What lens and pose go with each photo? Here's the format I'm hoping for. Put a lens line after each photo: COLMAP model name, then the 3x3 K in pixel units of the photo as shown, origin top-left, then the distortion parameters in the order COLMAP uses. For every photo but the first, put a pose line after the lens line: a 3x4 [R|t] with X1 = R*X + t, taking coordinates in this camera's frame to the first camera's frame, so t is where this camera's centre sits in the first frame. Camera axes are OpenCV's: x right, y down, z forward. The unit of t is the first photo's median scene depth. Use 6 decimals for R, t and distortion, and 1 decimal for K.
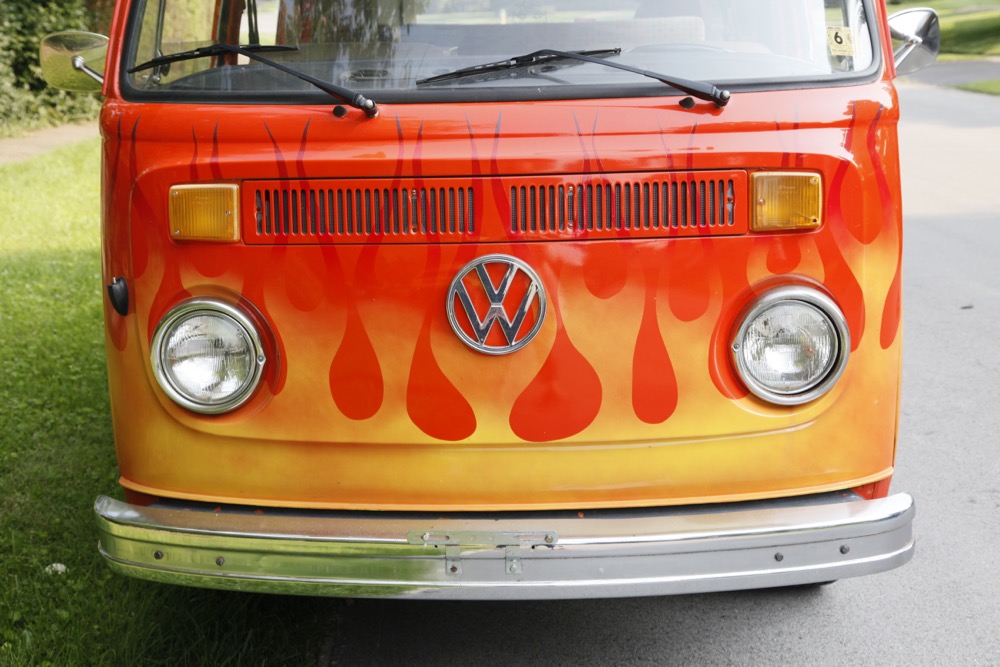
lens RADIAL K [[1399.3, 0, 500.0], [0, 1399.3, 333.5], [0, 0, 1]] dist [0.118972, 0.067893]
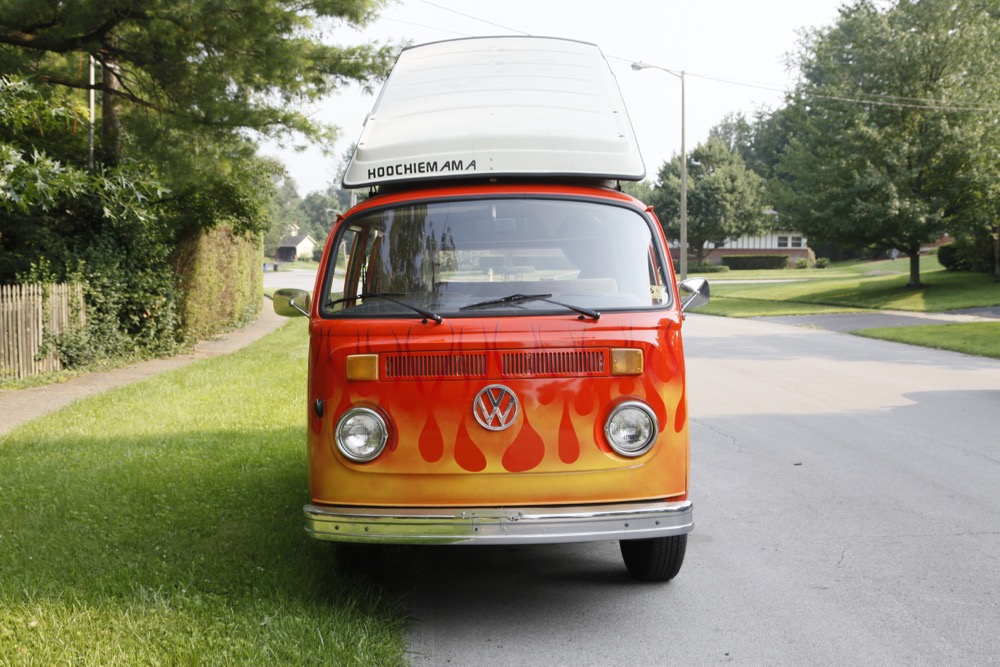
lens RADIAL K [[1384.7, 0, 500.0], [0, 1384.7, 333.5], [0, 0, 1]] dist [-0.002027, -0.011297]
pose [[0.999937, 0.000218, 0.011246, -0.020024], [0.001776, 0.984211, -0.176989, 0.241360], [-0.011107, 0.176998, 0.984149, -1.119211]]
